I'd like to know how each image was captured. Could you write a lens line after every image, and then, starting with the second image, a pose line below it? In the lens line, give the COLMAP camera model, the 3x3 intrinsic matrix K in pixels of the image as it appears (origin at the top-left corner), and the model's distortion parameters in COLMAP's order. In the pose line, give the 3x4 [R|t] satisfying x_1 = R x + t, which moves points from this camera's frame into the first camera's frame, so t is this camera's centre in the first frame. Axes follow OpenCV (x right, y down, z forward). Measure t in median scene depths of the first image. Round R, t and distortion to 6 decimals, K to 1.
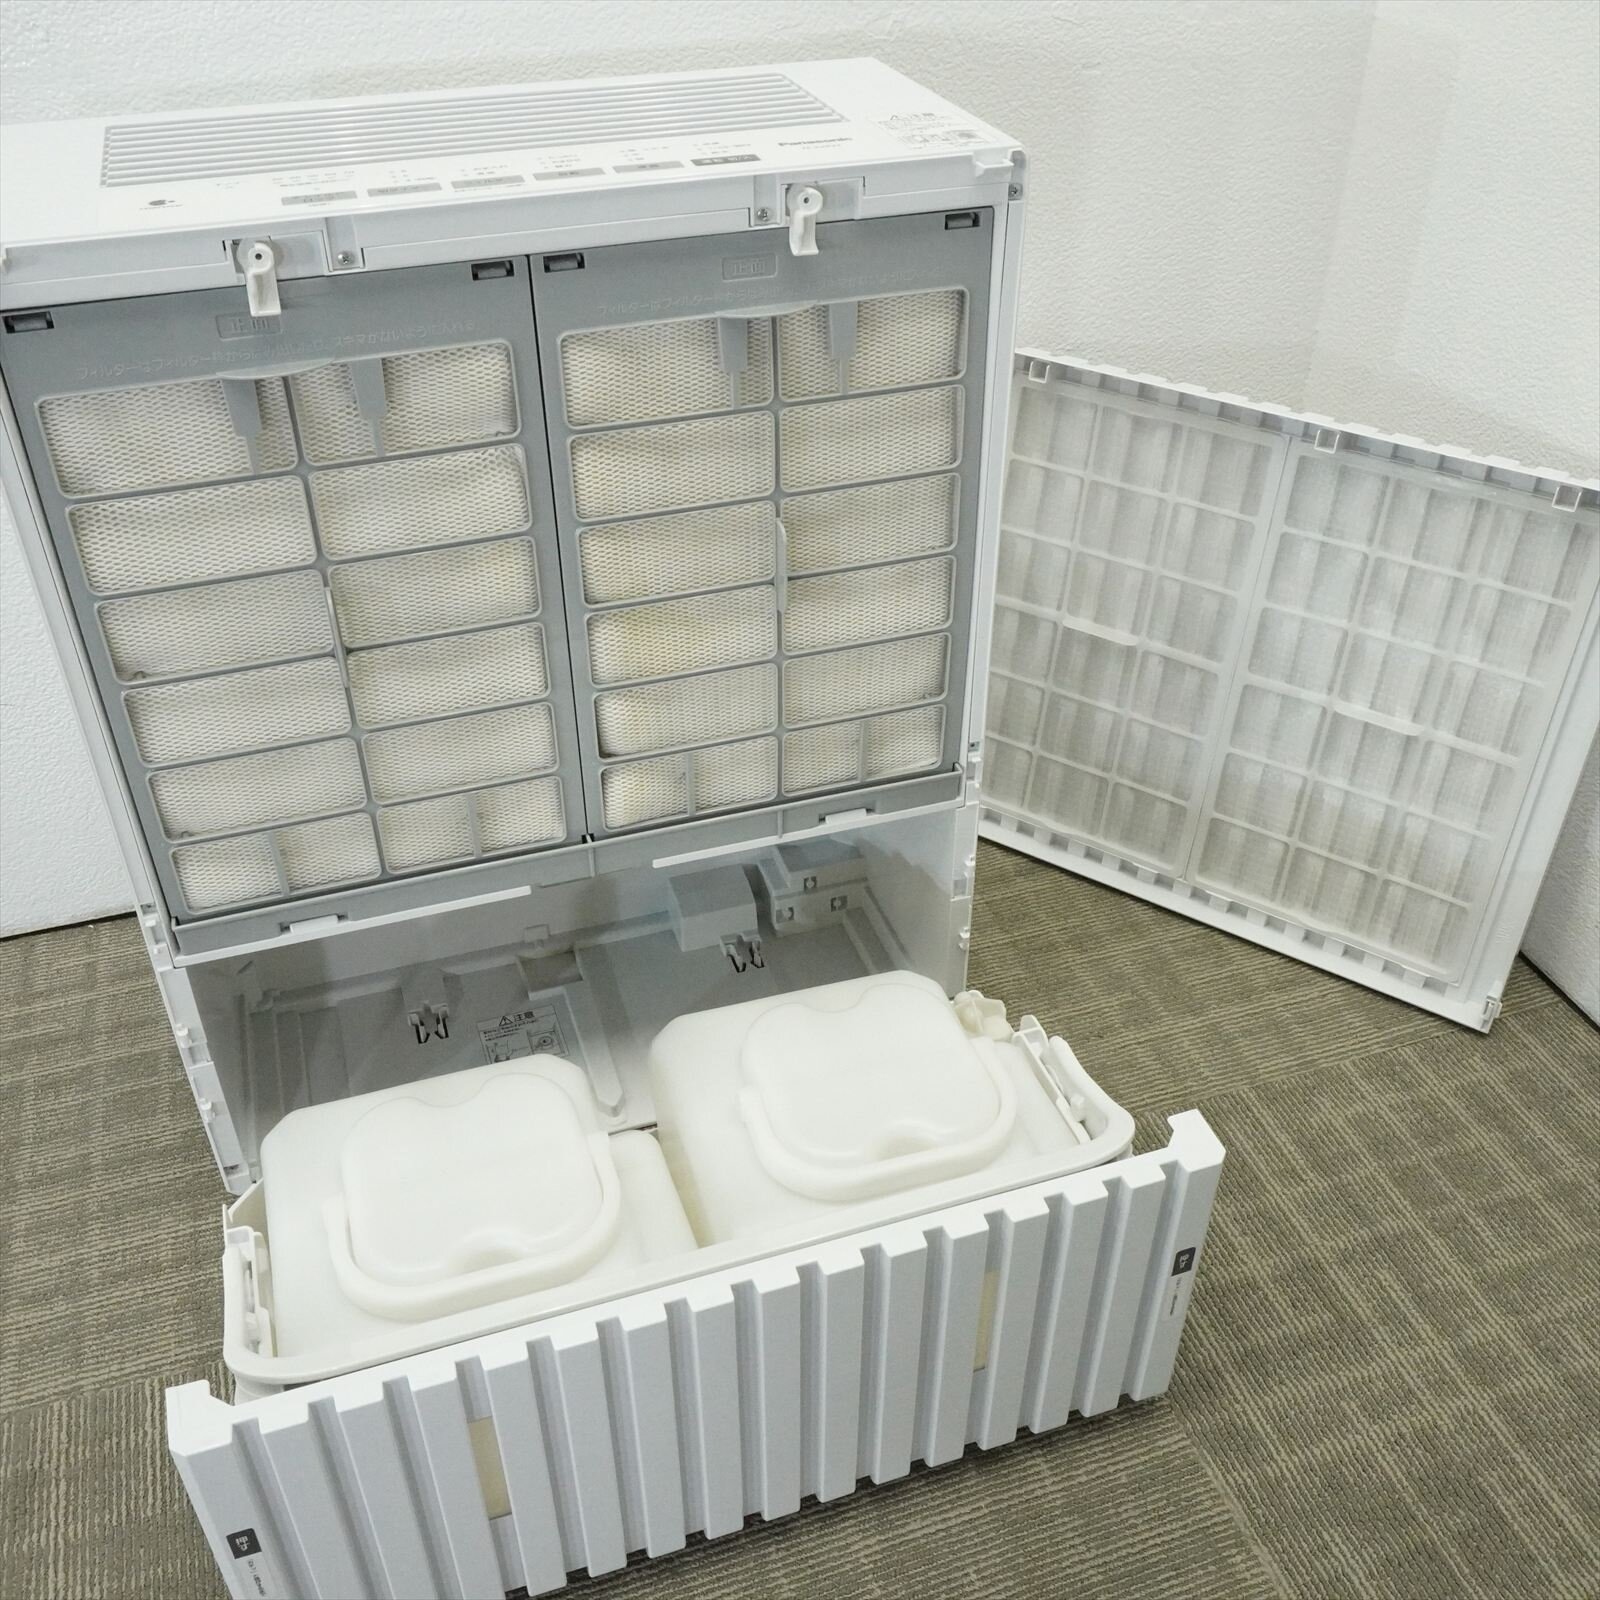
lens RADIAL K [[1609.7, 0, 805.5], [0, 1609.7, 804.5], [0, 0, 1]] dist [-0.026548, 0.000000]
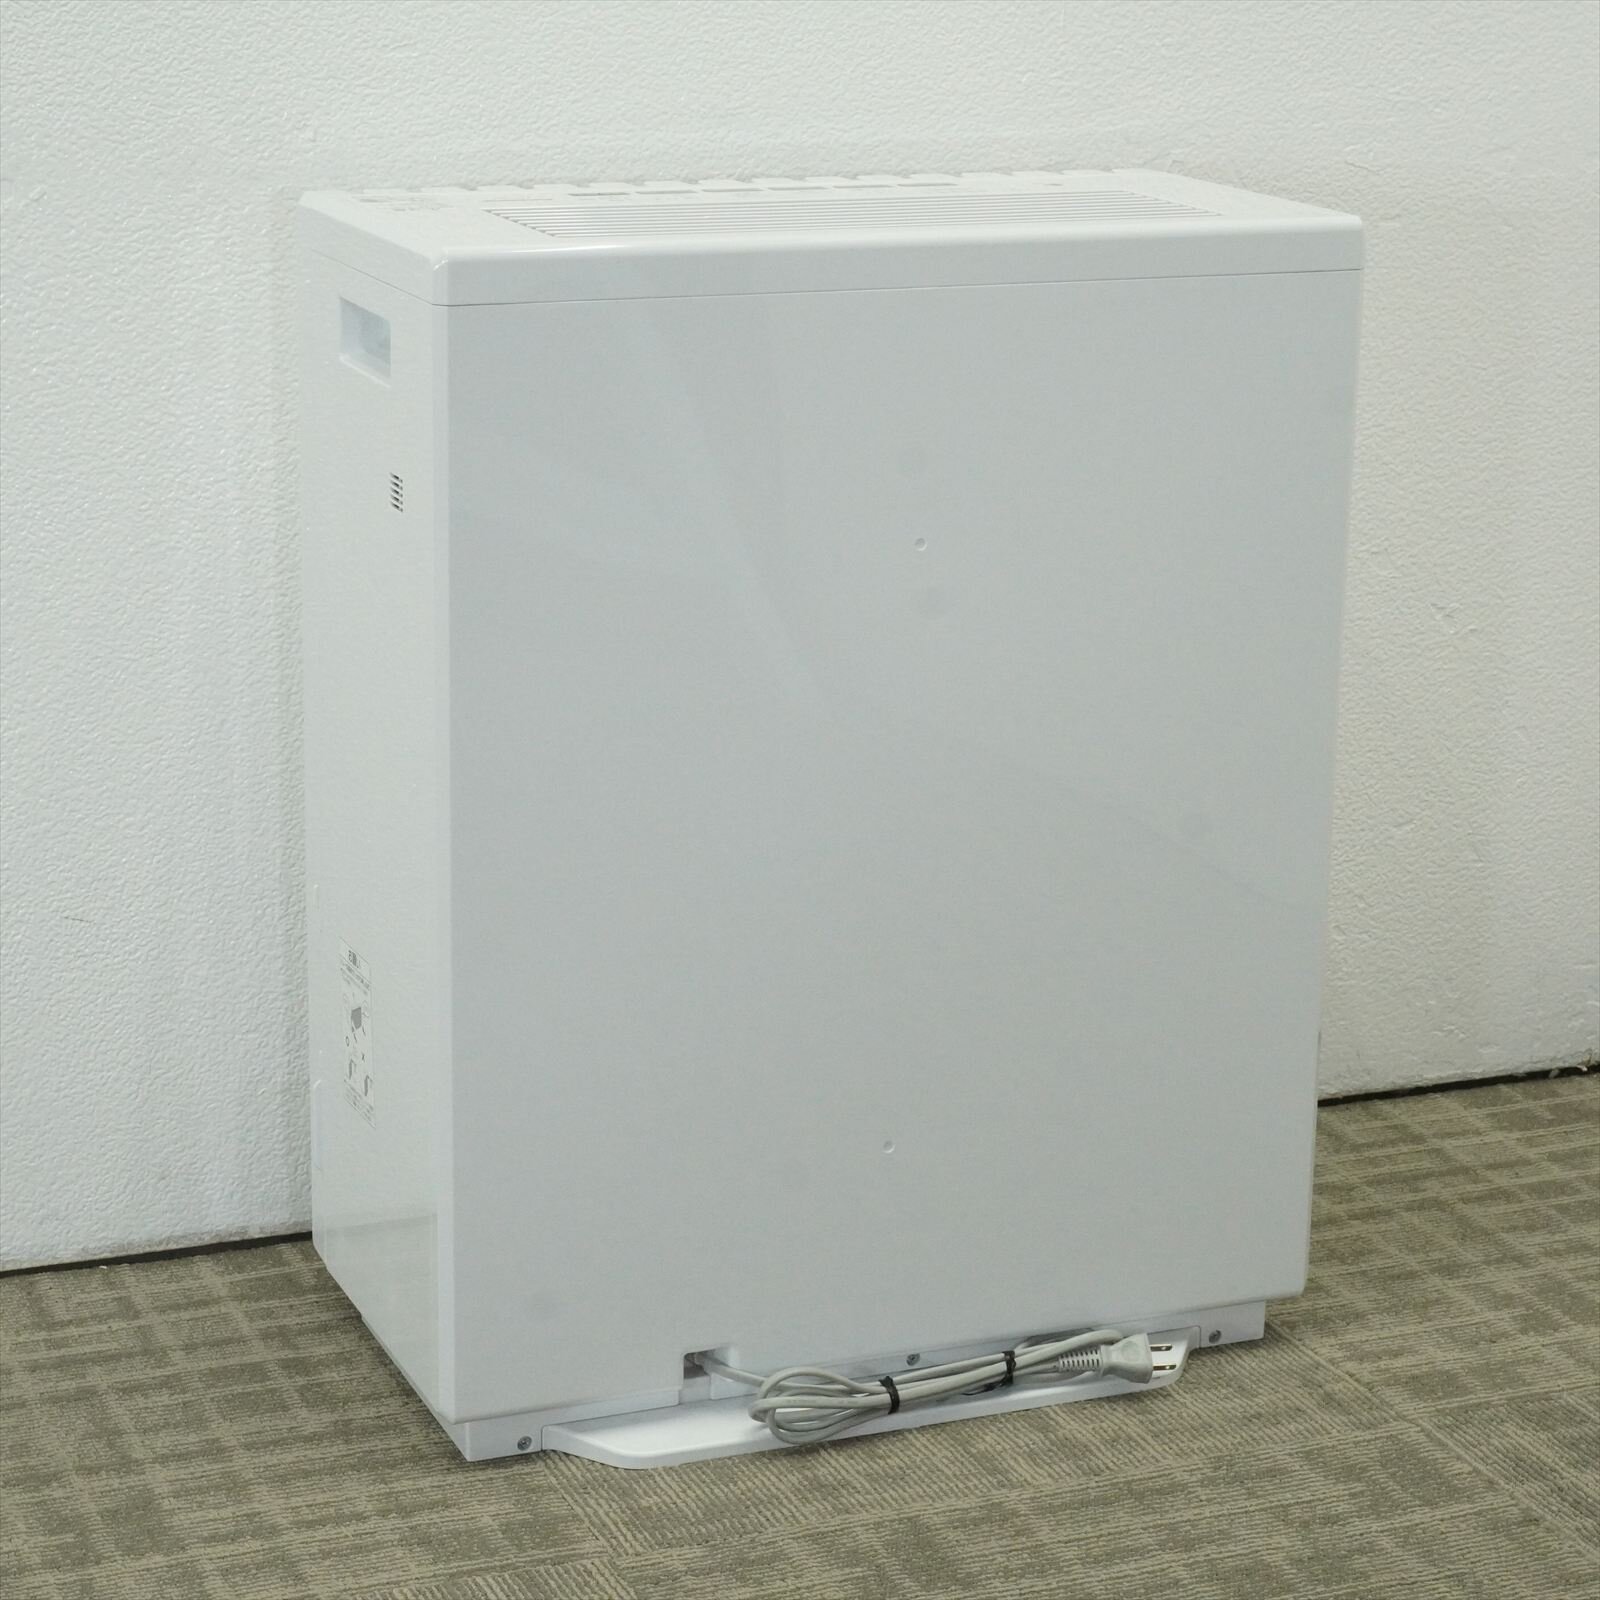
lens RADIAL K [[3914.1, 0, 801.5], [0, 3914.1, 800.1], [0, 0, 1]] dist [0.006844, 0.000000]
pose [[0.997512, 0.002663, 0.070452, -0.358606], [0.022551, 0.934737, -0.354625, 0.719621], [-0.066799, 0.355332, 0.932350, -1.049065]]
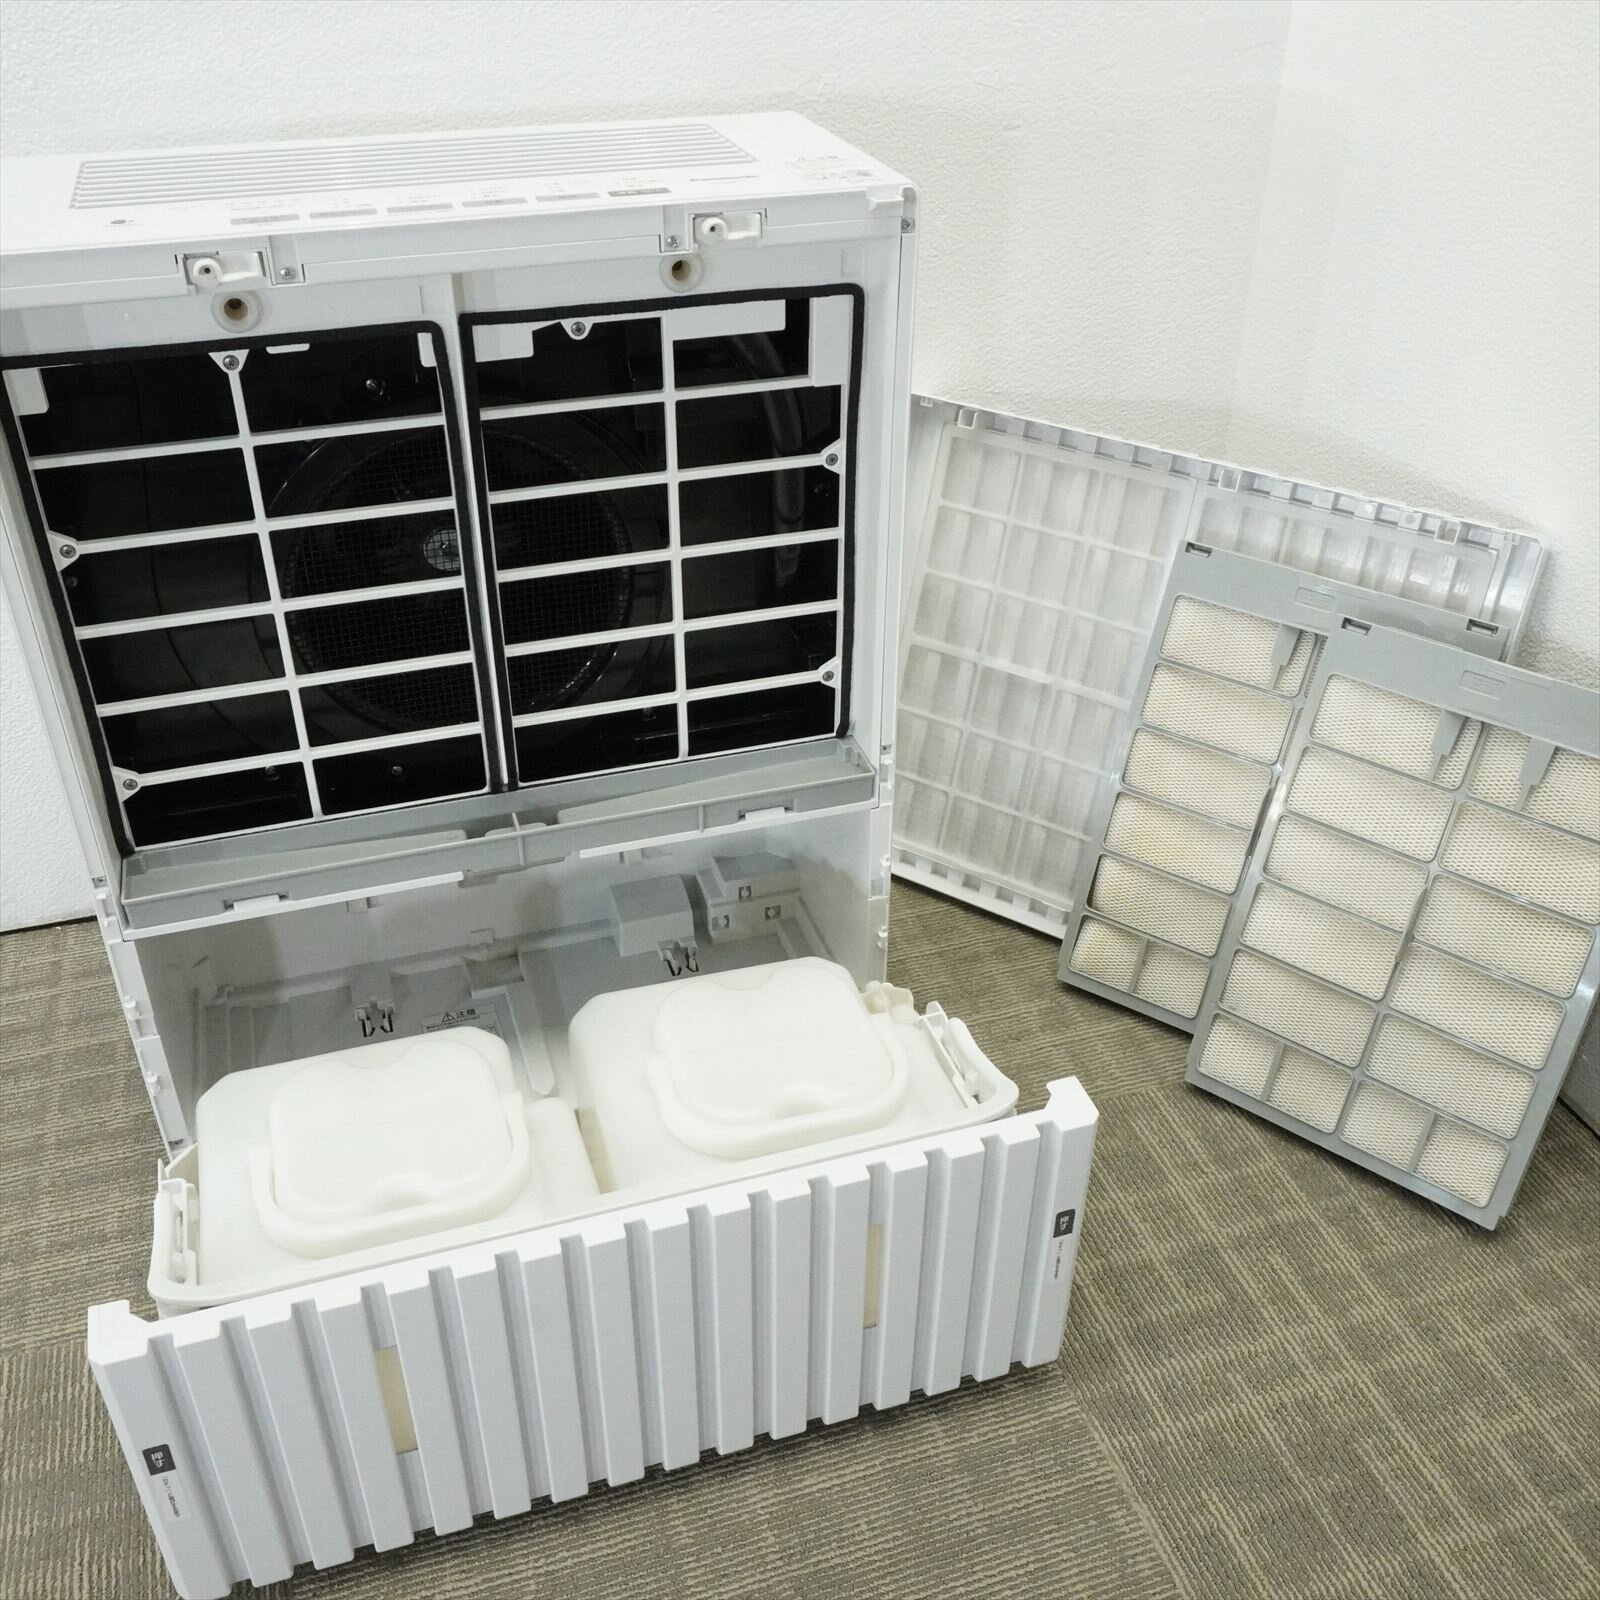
lens RADIAL K [[1609.7, 0, 804.6], [0, 1609.7, 804.1], [0, 0, 1]] dist [-0.026548, 0.000000]
pose [[0.999938, 0.010929, -0.002259, 0.058686], [-0.011027, 0.998710, -0.049560, 0.058191], [0.001714, 0.049582, 0.998769, -0.064067]]
